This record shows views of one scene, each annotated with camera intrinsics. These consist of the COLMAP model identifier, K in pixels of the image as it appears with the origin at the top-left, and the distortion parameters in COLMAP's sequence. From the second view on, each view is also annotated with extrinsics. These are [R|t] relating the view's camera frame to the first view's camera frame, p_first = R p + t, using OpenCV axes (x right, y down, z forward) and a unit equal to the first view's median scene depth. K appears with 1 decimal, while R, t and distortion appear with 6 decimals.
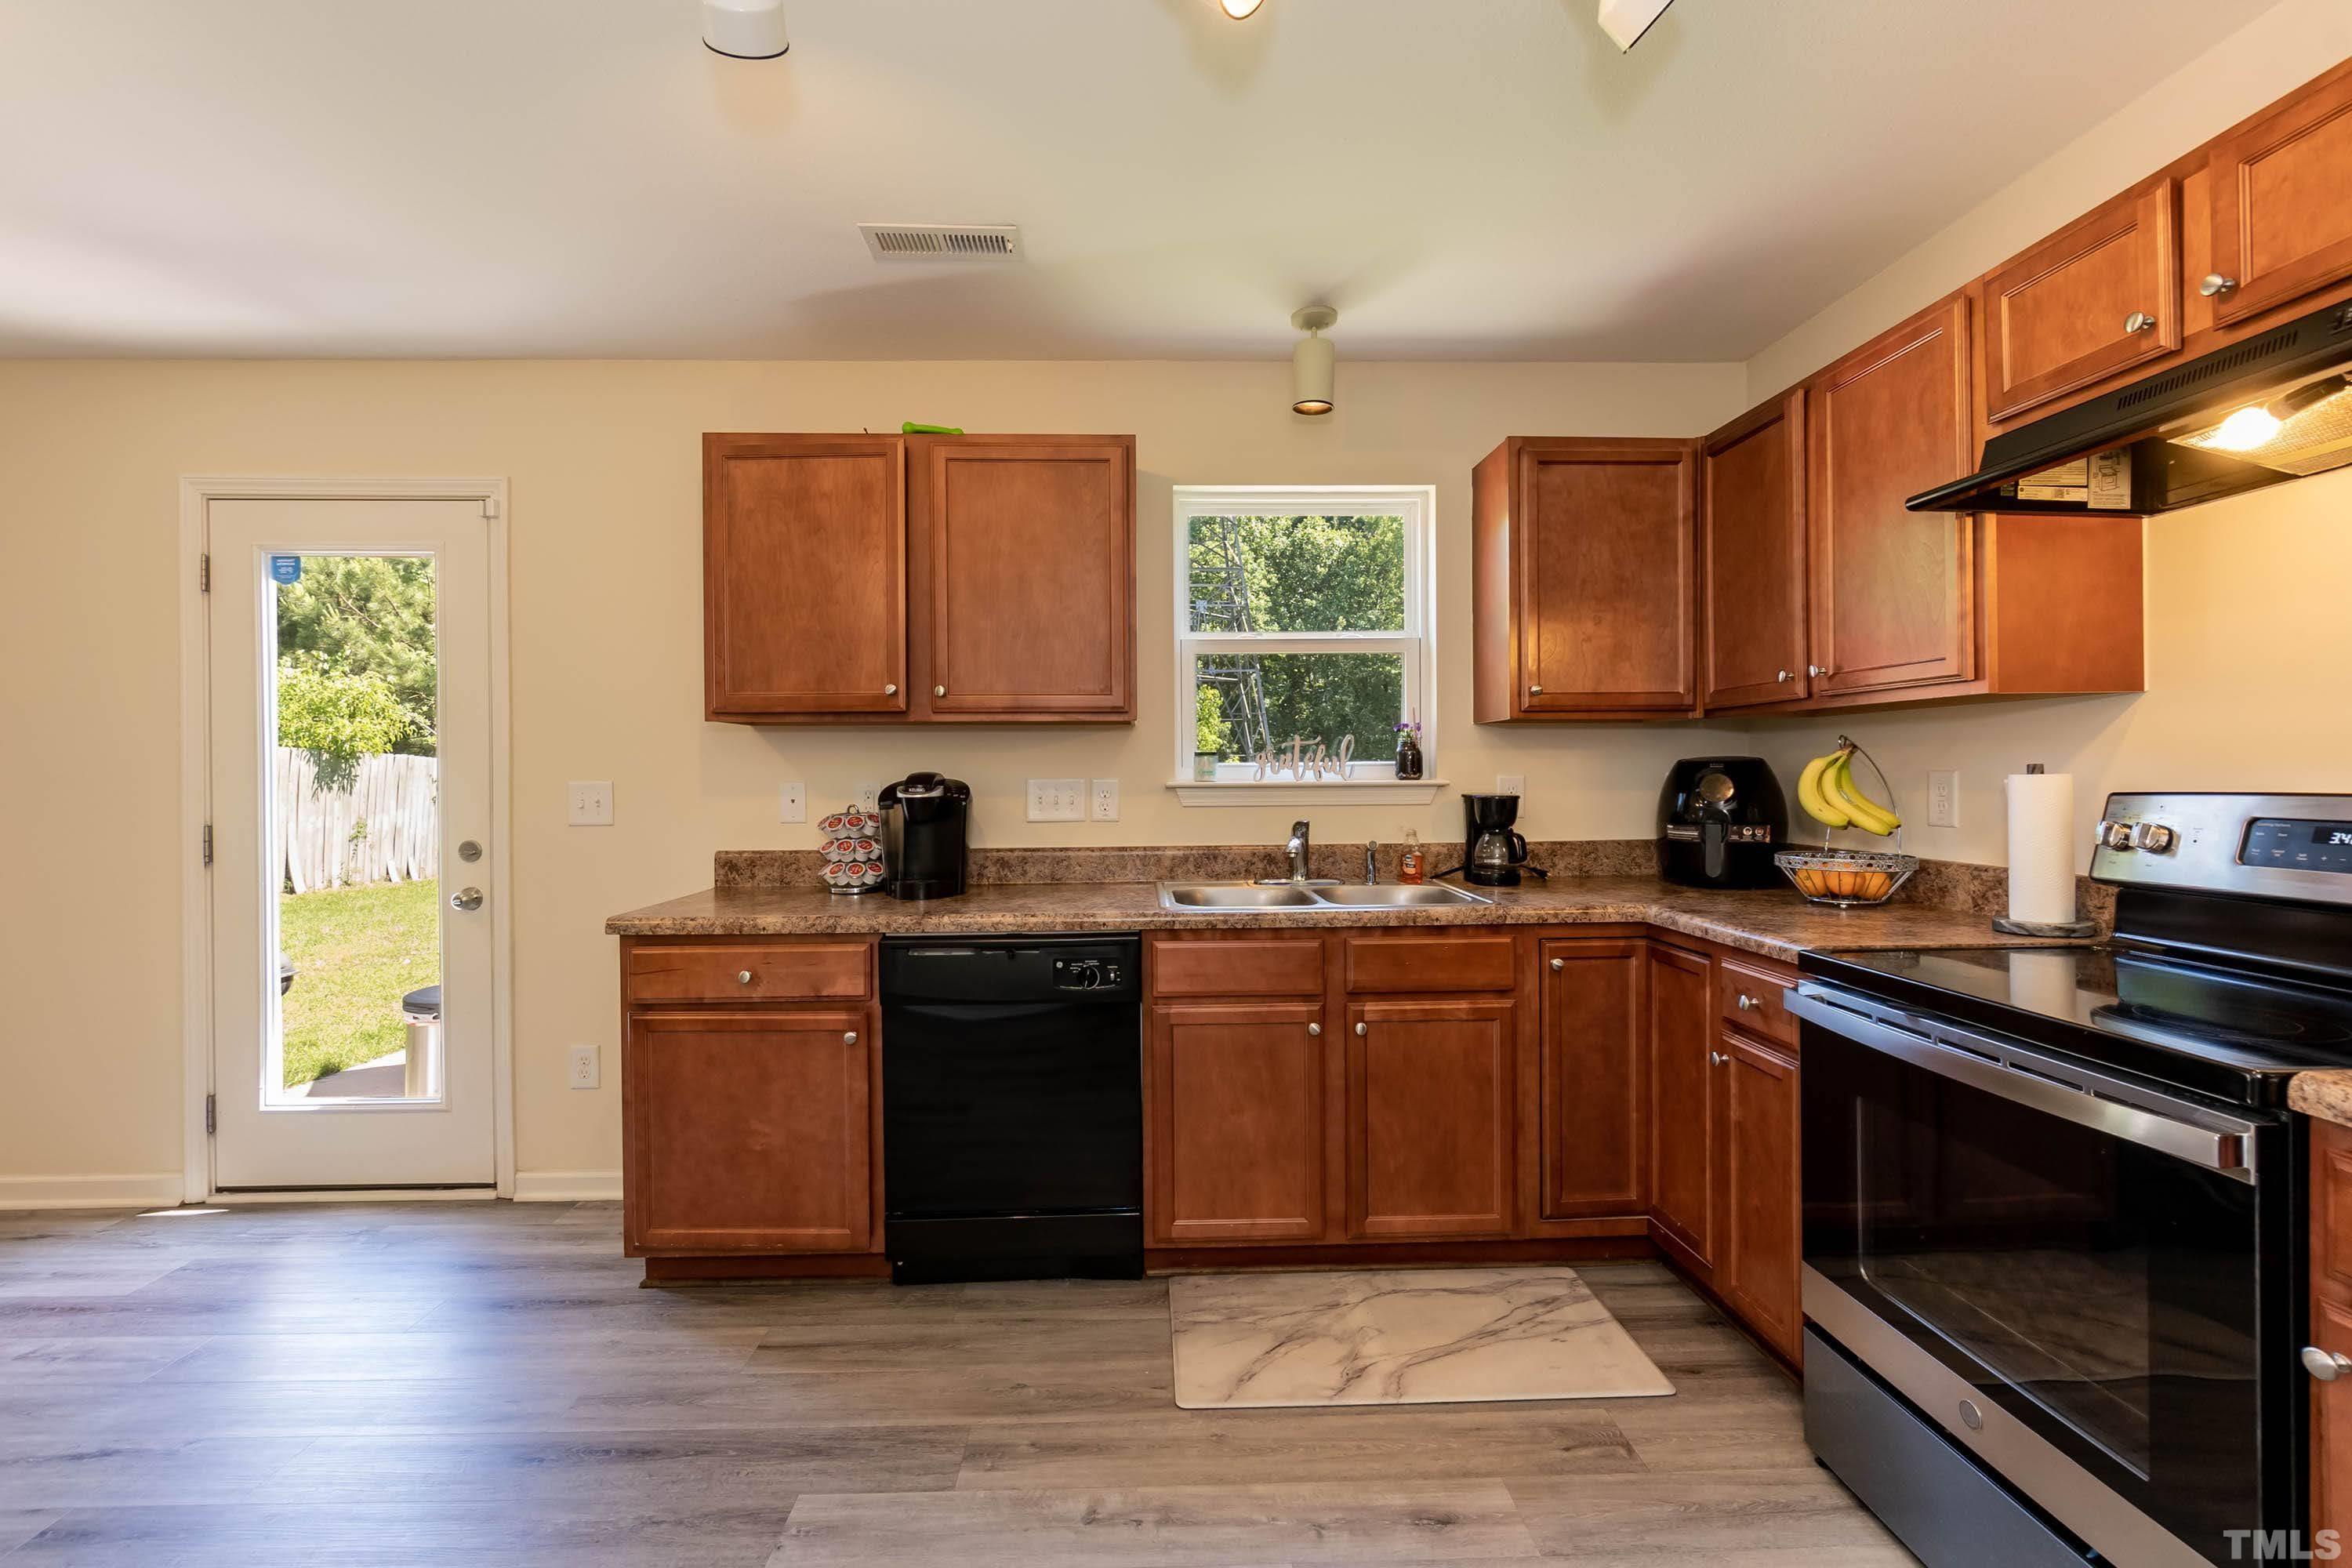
lens RADIAL K [[1014.8, 0, 1181.6], [0, 1014.8, 777.6], [0, 0, 1]] dist [-0.000313, -0.000374]
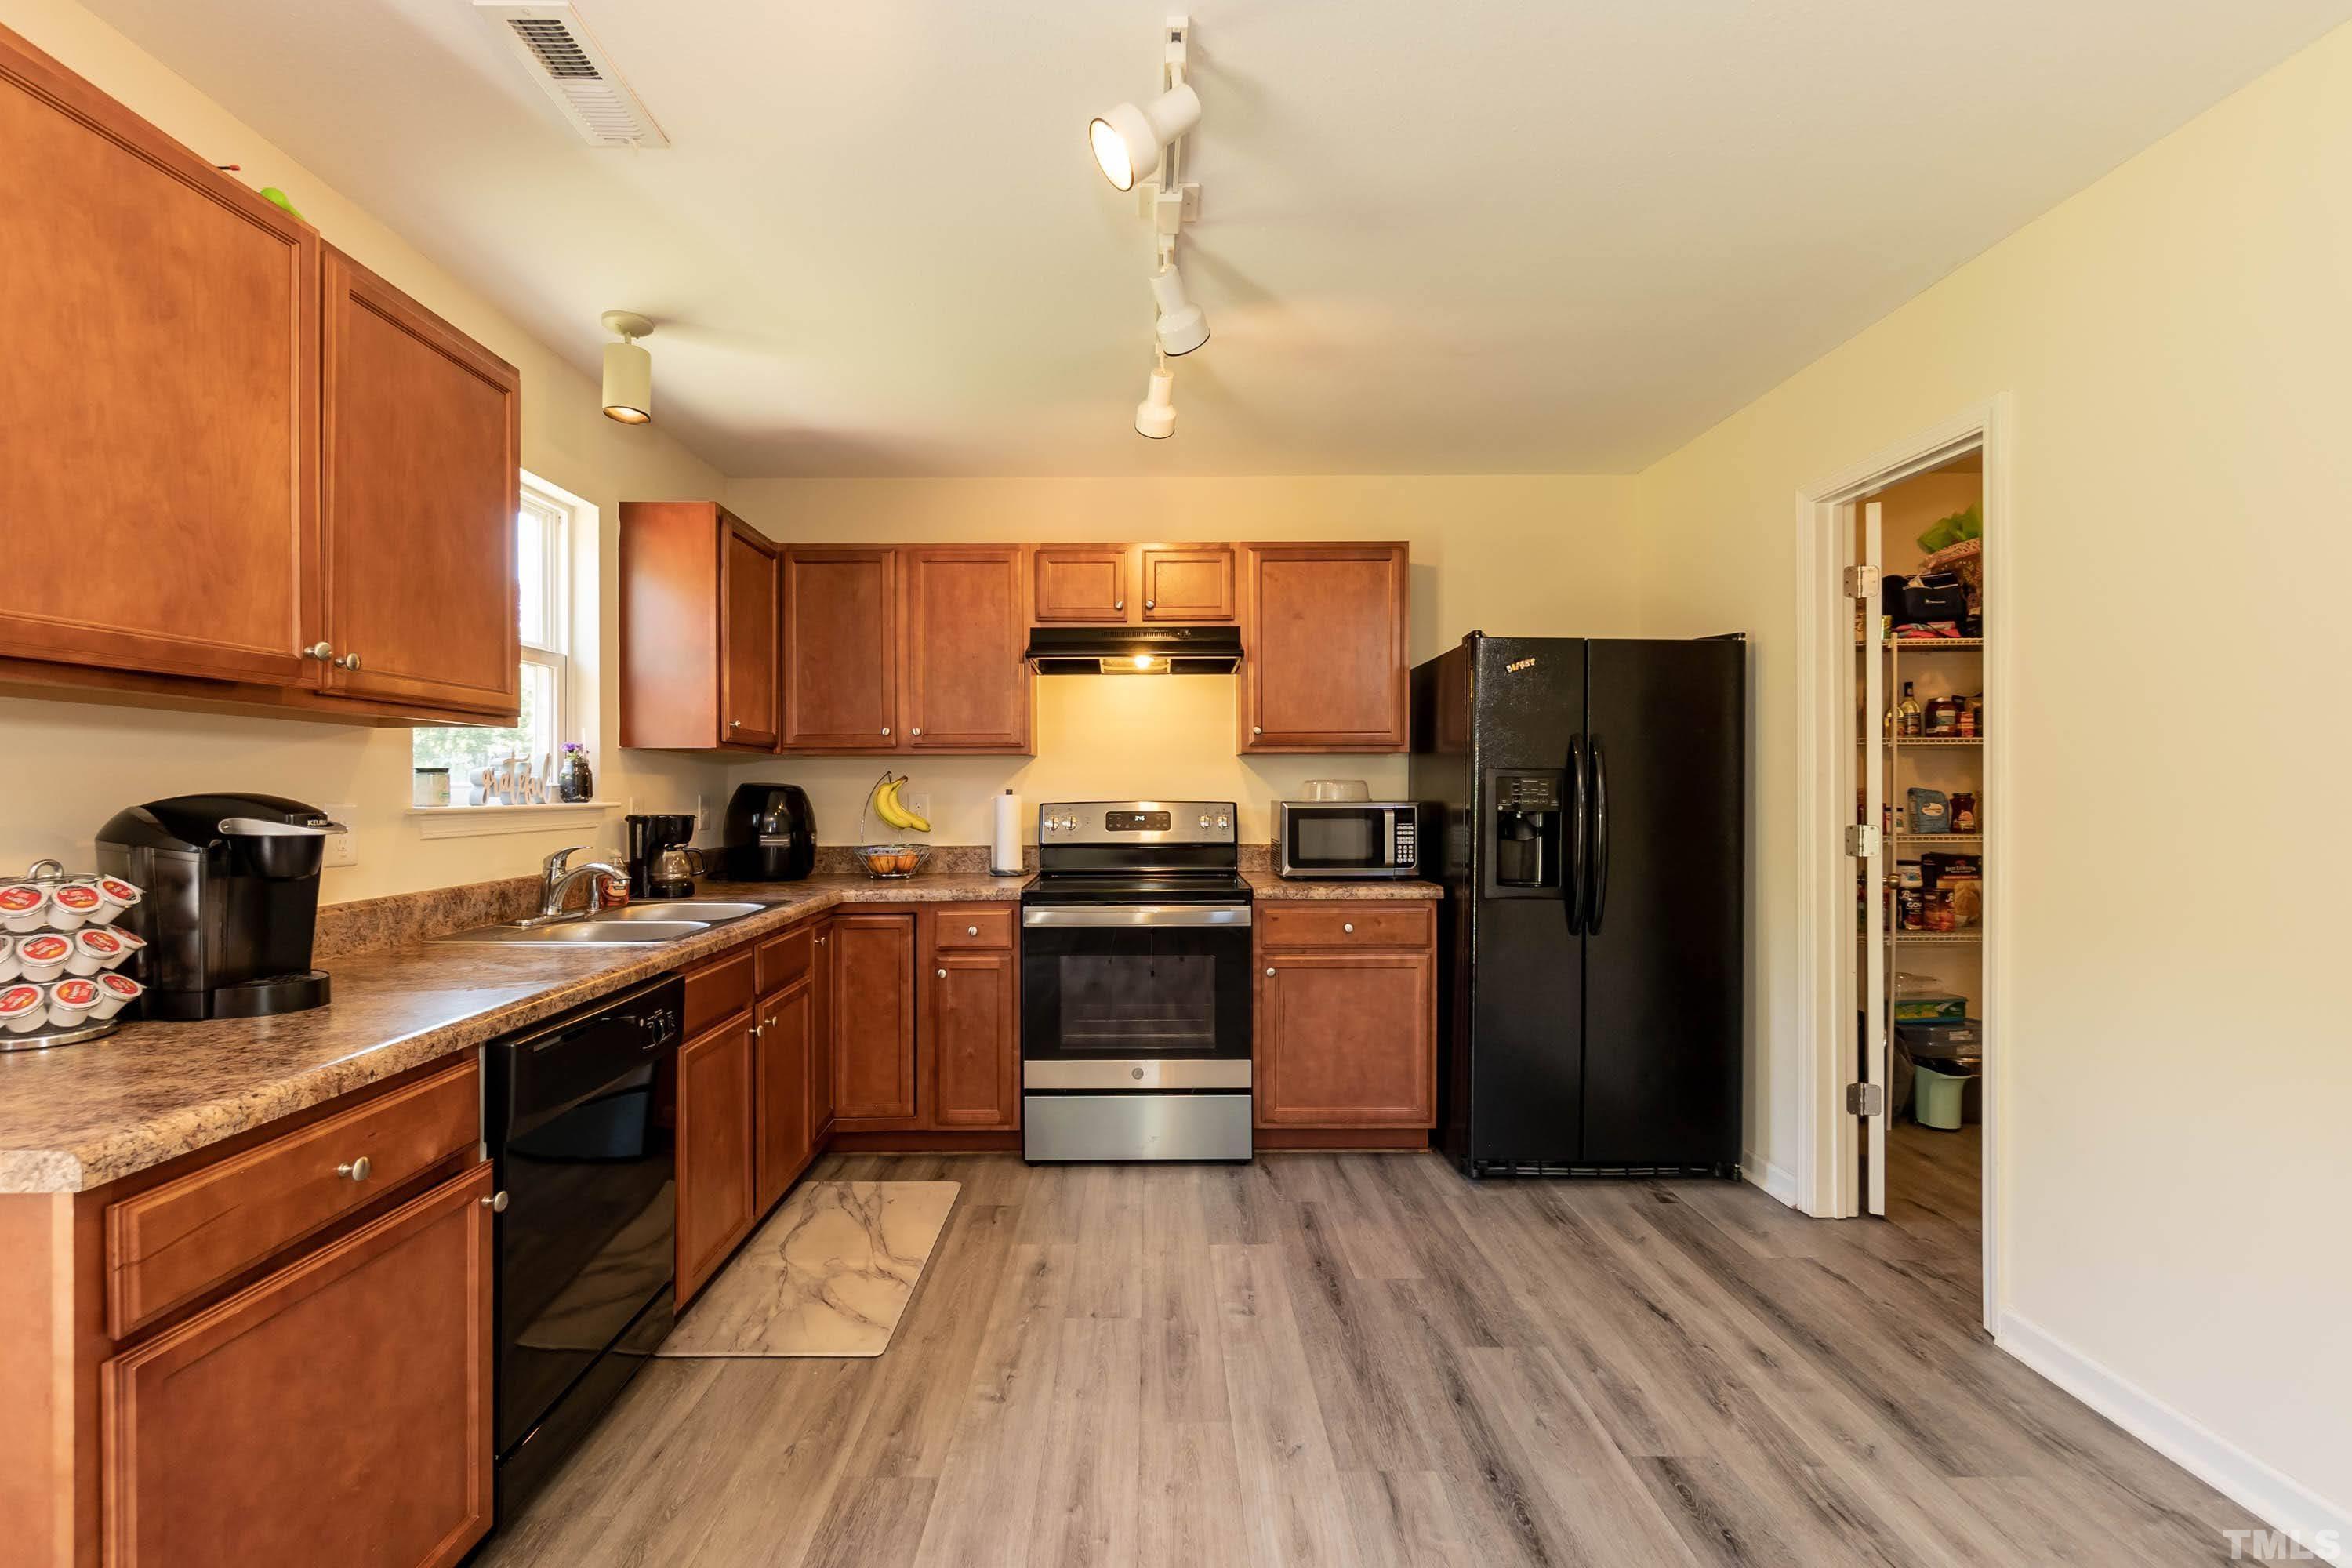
lens RADIAL K [[1033.8, 0, 1134.8], [0, 1033.8, 791.5], [0, 0, 1]] dist [-0.000736, -0.000053]
pose [[0.039788, 0.003951, 0.999200, -0.982409], [0.008217, 0.999957, -0.004281, 0.000120], [-0.999174, 0.008381, 0.039754, 0.572196]]
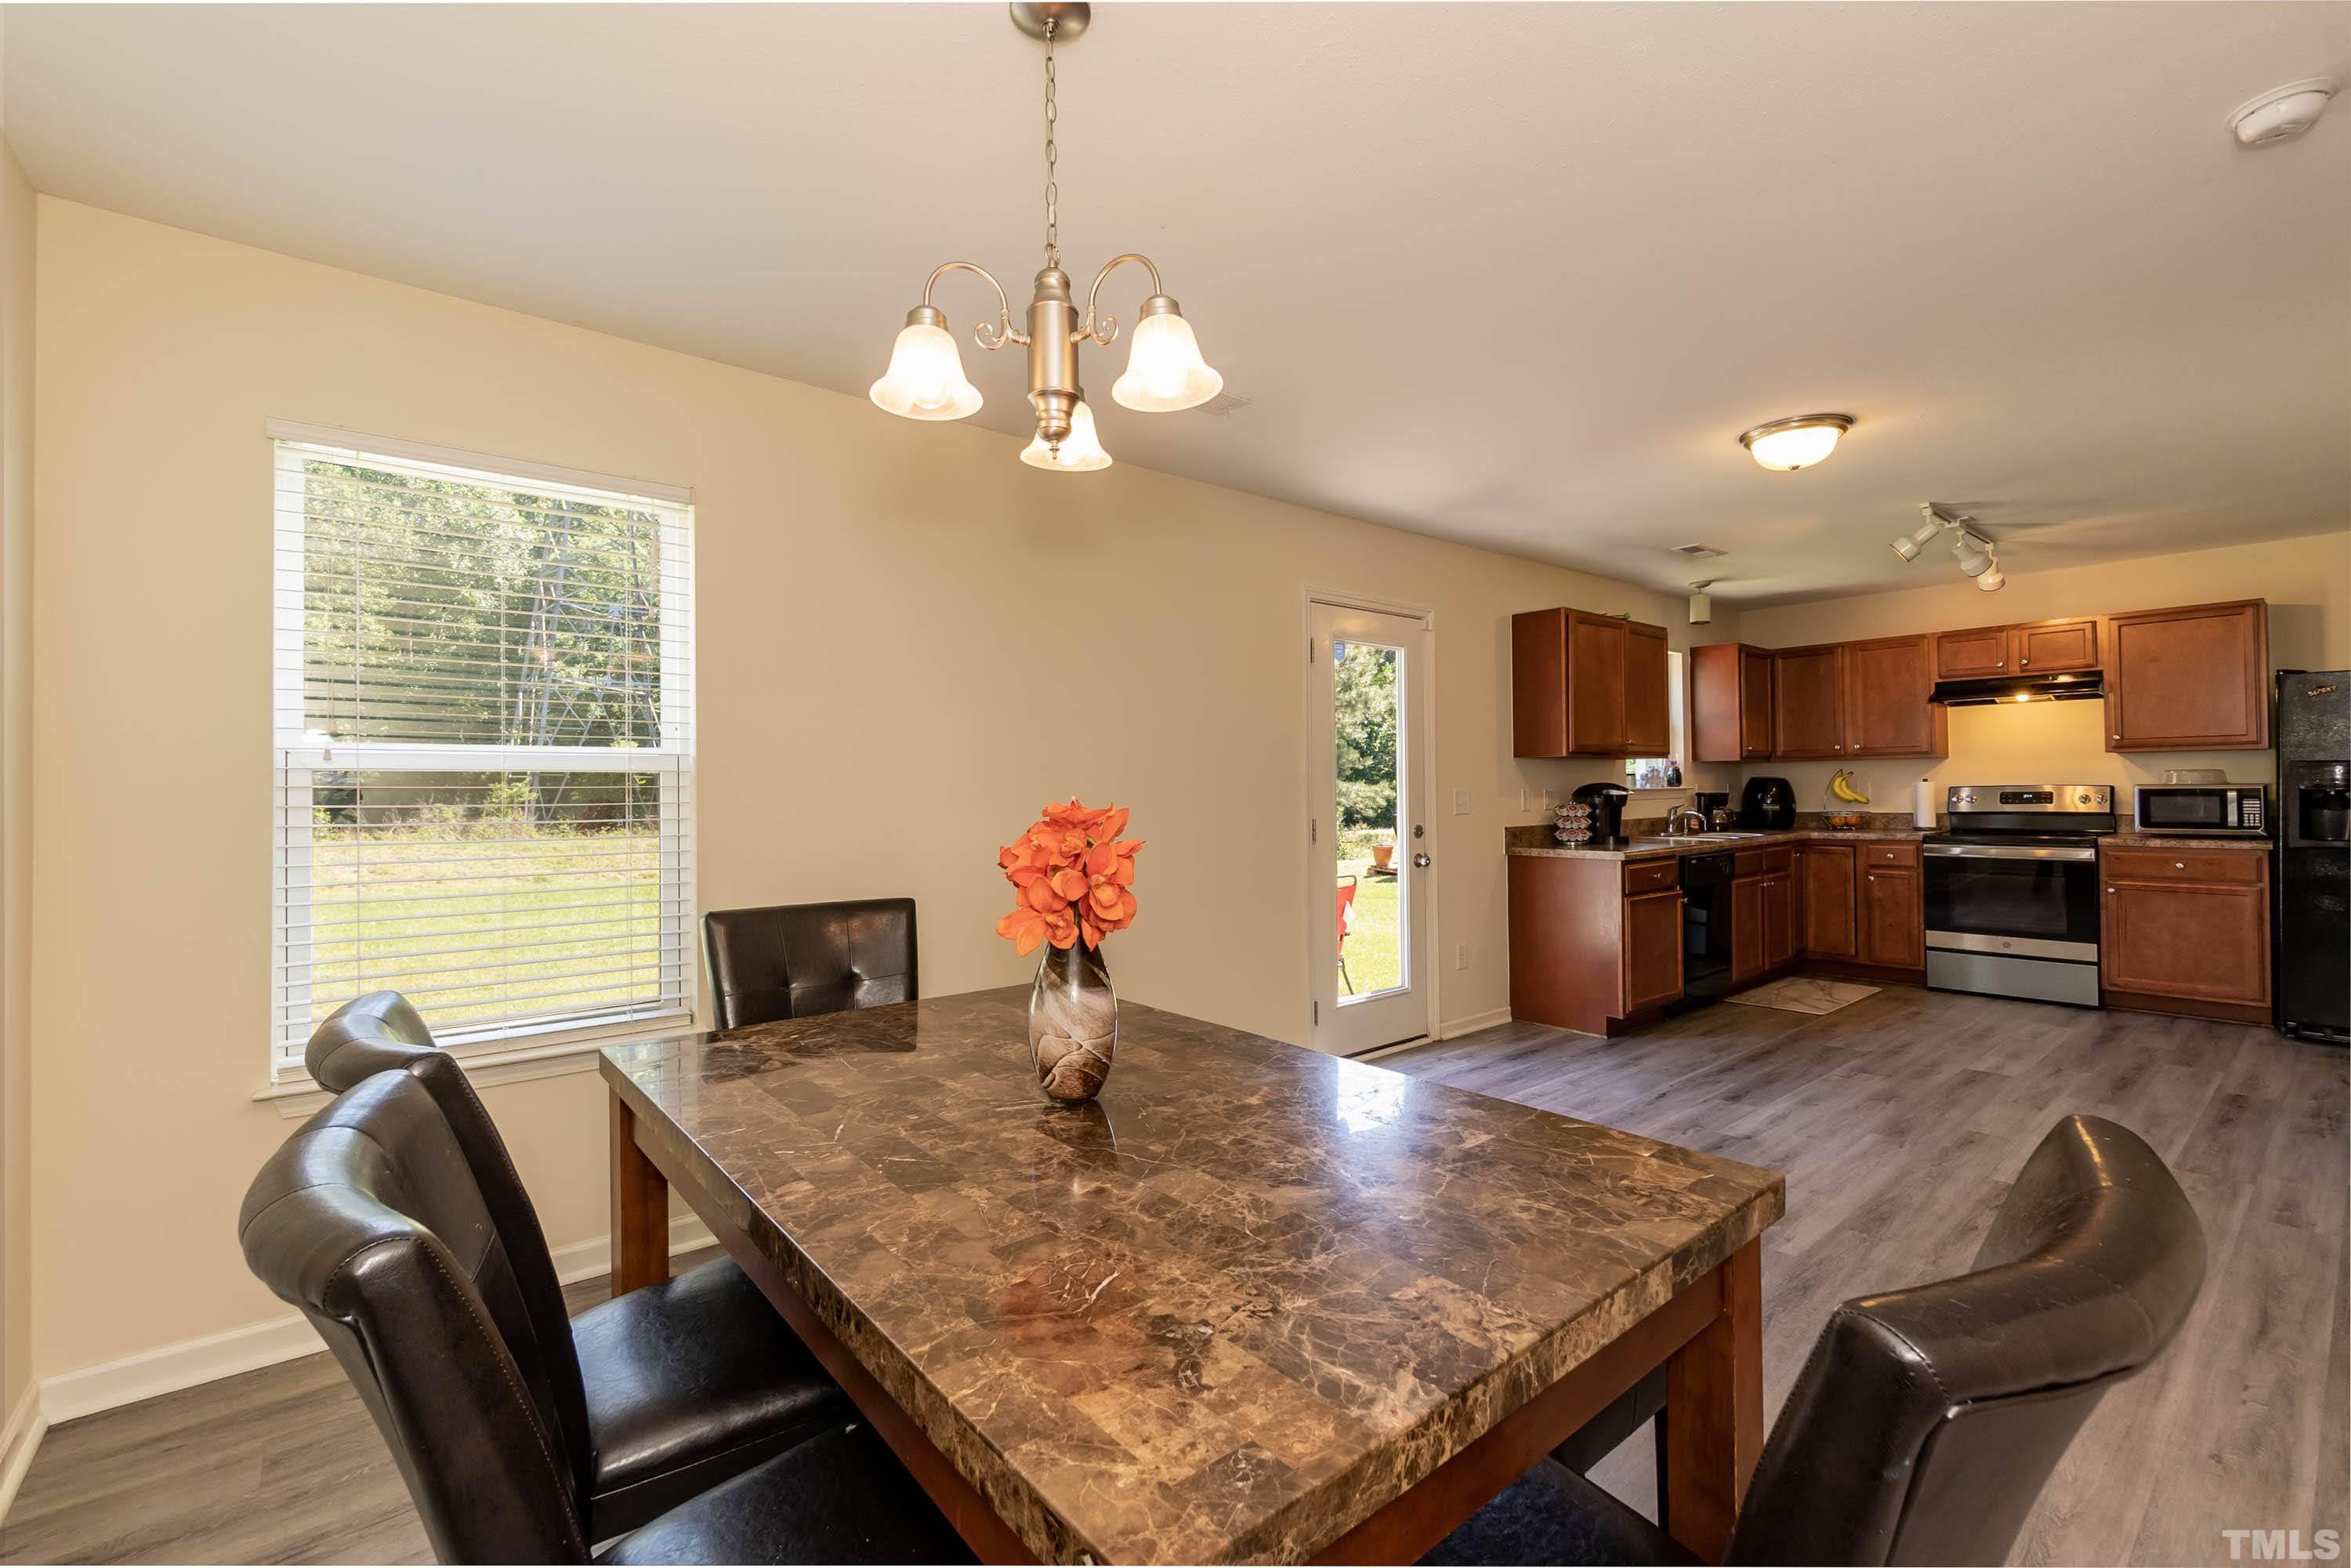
lens RADIAL K [[1014.3, 0, 1181.1], [0, 1014.3, 777.6], [0, 0, 1]] dist [-0.000313, -0.000374]
pose [[0.784323, 0.003707, 0.620342, -2.601136], [0.011120, 0.999737, -0.020035, 0.018188], [-0.620253, 0.022612, 0.784076, -0.064305]]
